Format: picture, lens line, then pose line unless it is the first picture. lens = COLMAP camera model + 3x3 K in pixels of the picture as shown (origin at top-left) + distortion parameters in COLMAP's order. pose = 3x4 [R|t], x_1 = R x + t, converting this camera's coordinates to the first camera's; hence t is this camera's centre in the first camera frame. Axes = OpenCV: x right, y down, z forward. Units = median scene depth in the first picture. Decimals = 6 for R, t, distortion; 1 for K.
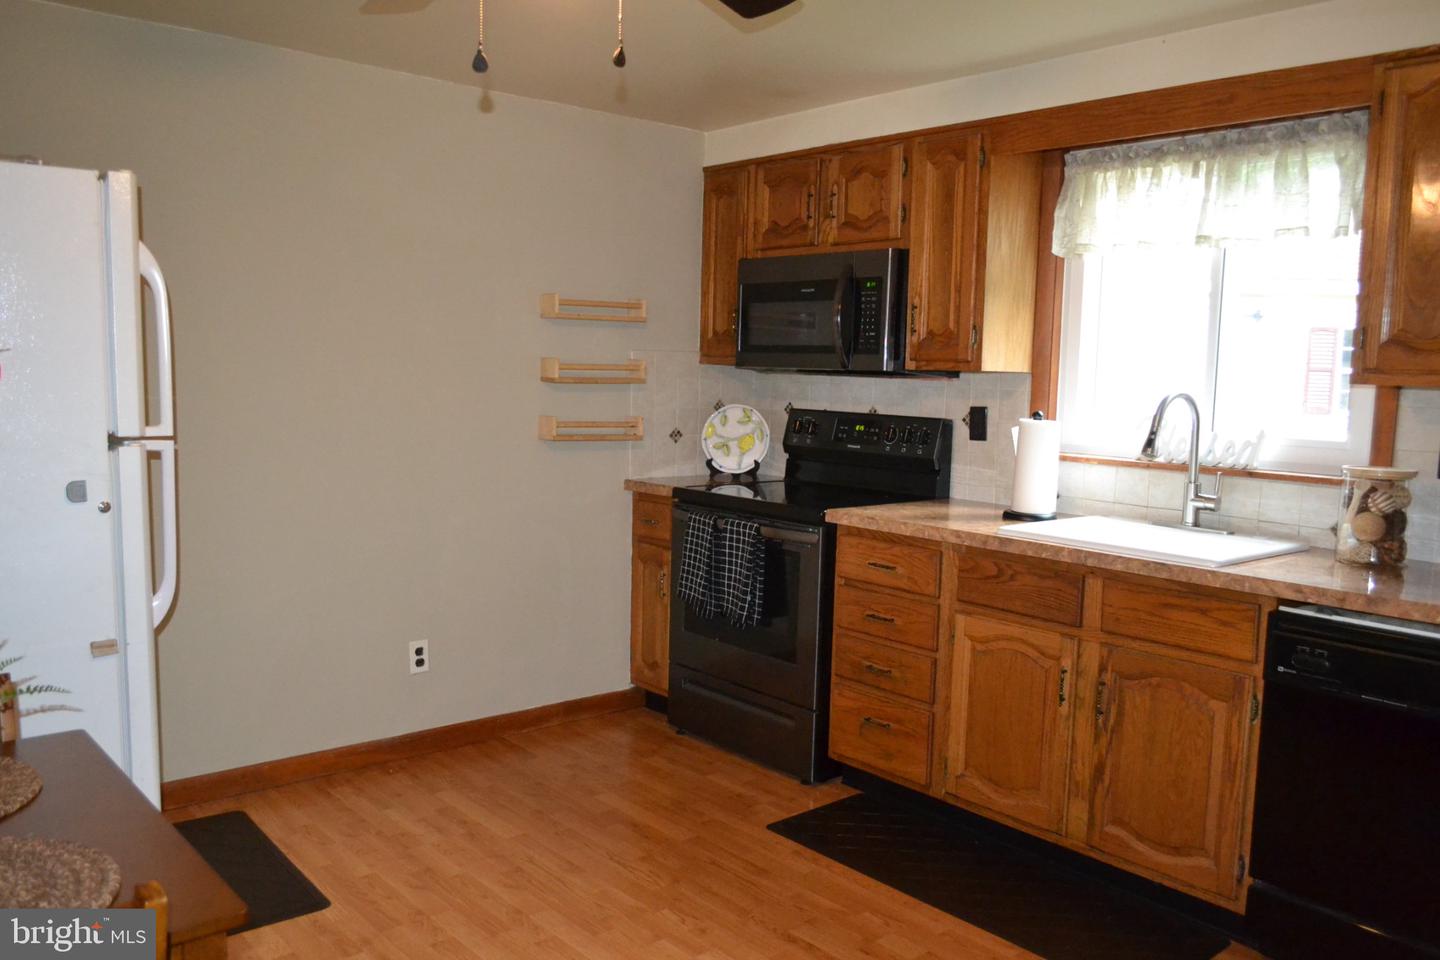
lens RADIAL K [[1136.9, 0, 717.7], [0, 1136.9, 486.7], [0, 0, 1]] dist [-0.013028, 0.003425]
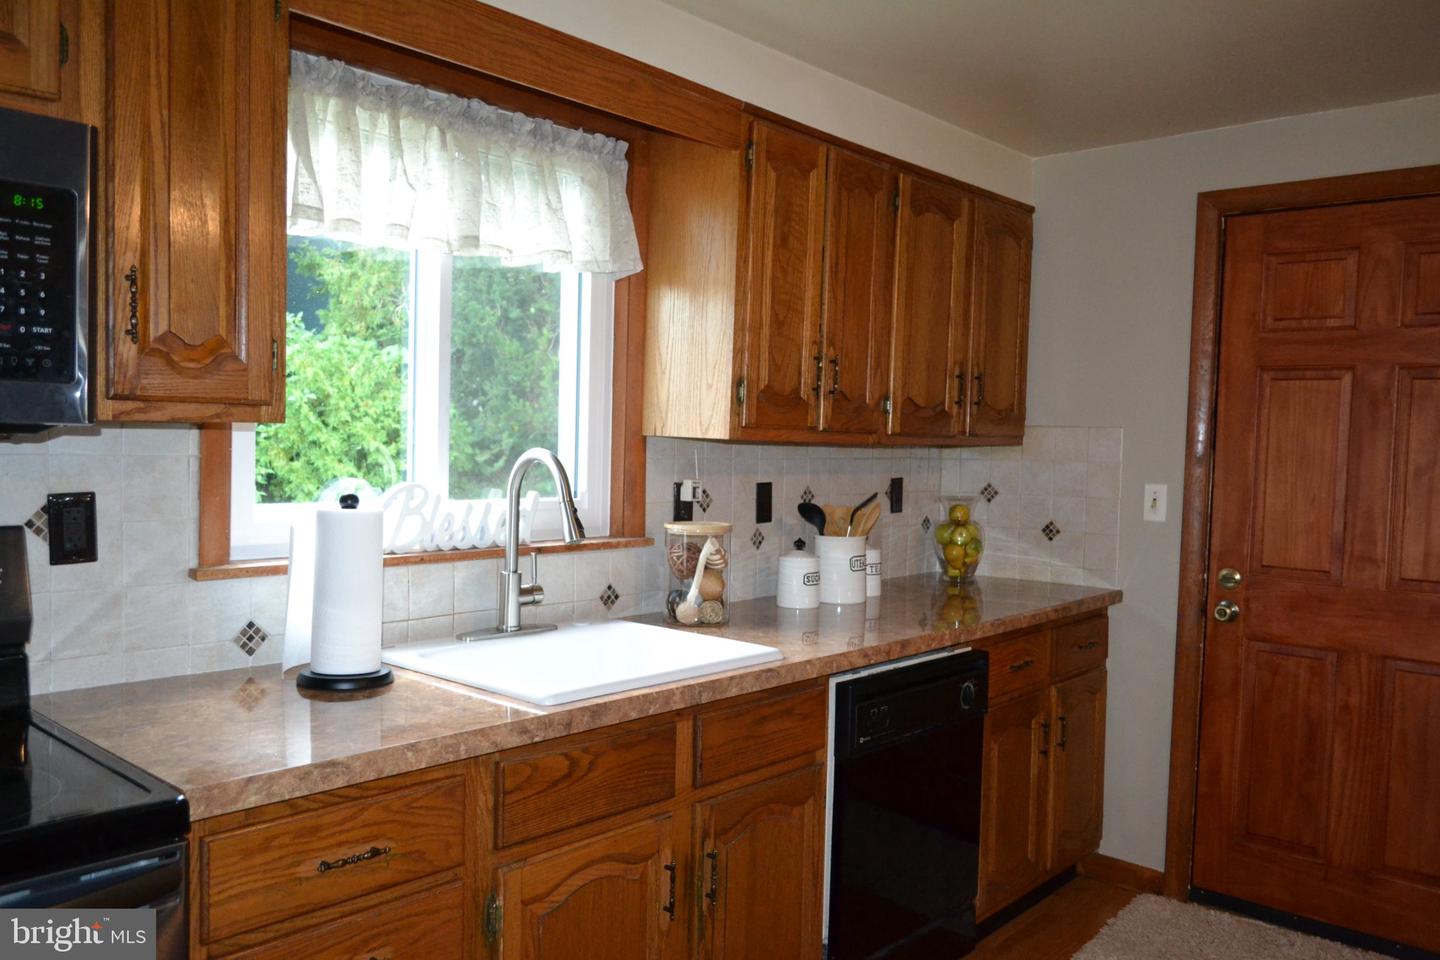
lens RADIAL K [[1136.9, 0, 717.7], [0, 1136.9, 486.7], [0, 0, 1]] dist [-0.013028, 0.003425]
pose [[-0.129137, -0.073167, 0.988924, -0.315764], [0.076150, 0.993598, 0.083457, -0.106123], [-0.988699, 0.086083, -0.122738, 0.911785]]
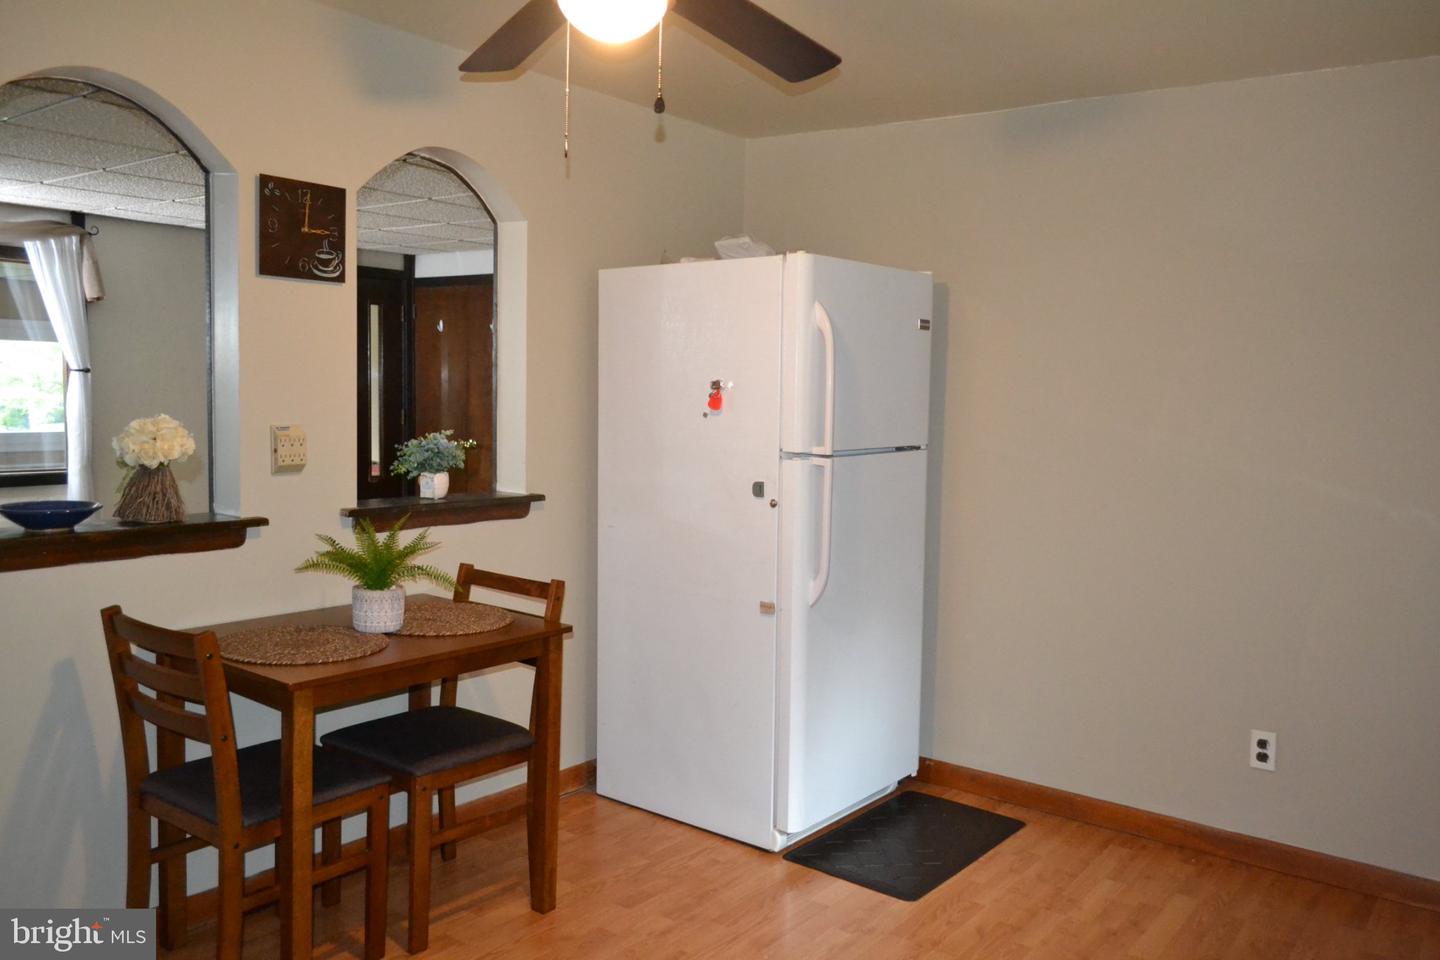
lens RADIAL K [[1136.9, 0, 717.7], [0, 1136.9, 486.7], [0, 0, 1]] dist [-0.013028, 0.003425]
pose [[0.203984, 0.069306, -0.976518, 0.526007], [-0.124423, 0.991237, 0.044360, -0.036871], [0.971035, 0.112453, 0.210820, 0.449974]]
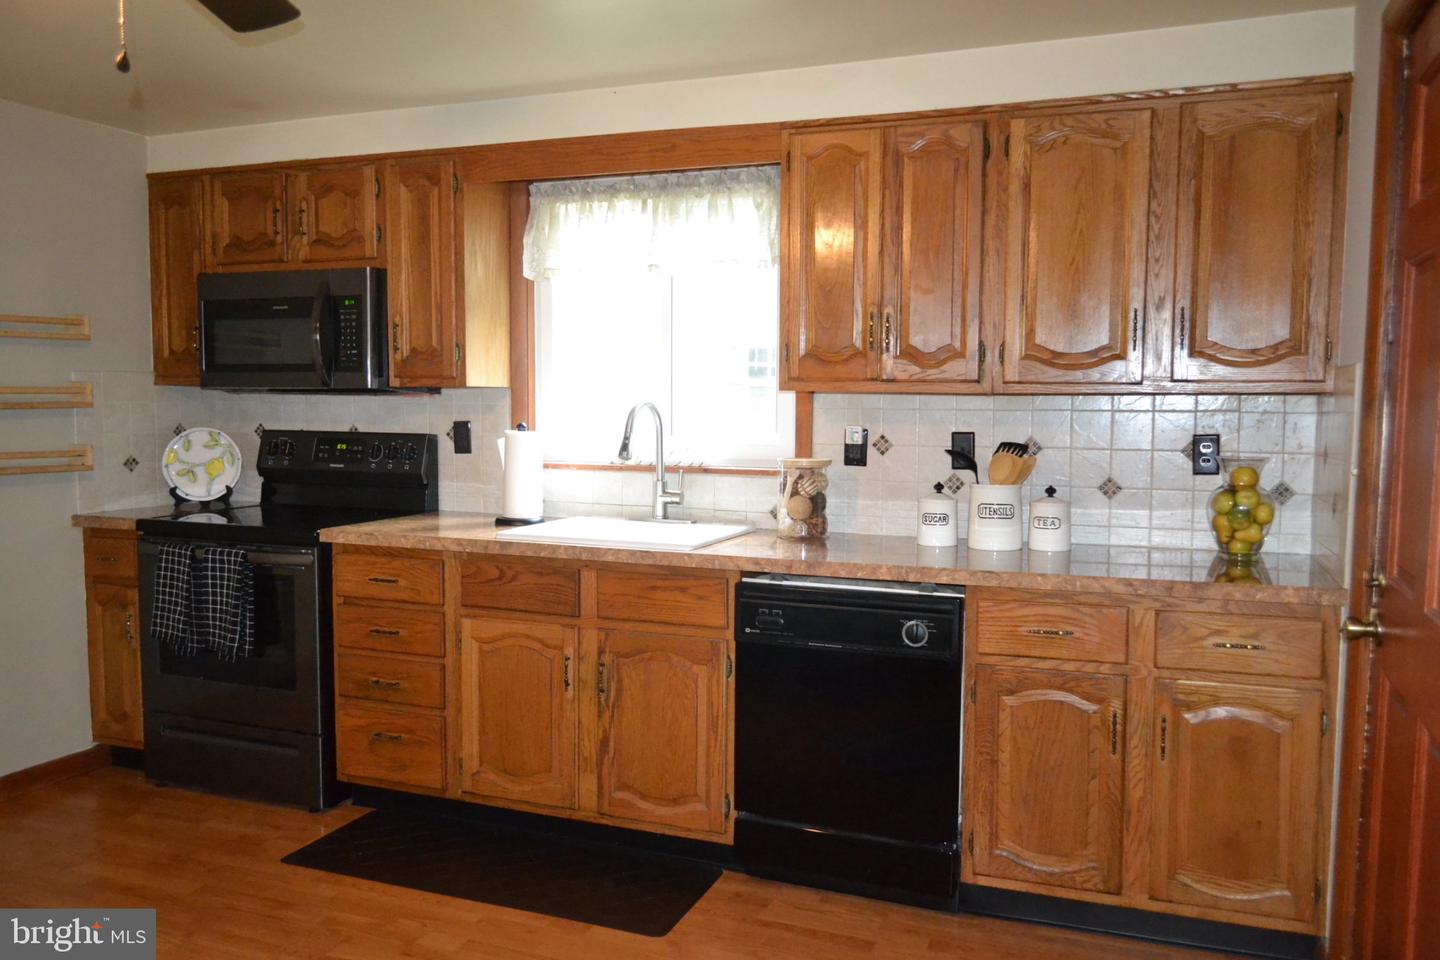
lens RADIAL K [[1139.4, 0, 718.1], [0, 1139.4, 486.6], [0, 0, 1]] dist [-0.012651, 0.004242]
pose [[0.885041, -0.057228, 0.461982, -0.055621], [0.065421, 0.997856, -0.001721, 0.007699], [-0.460894, 0.031746, 0.886887, -0.038683]]
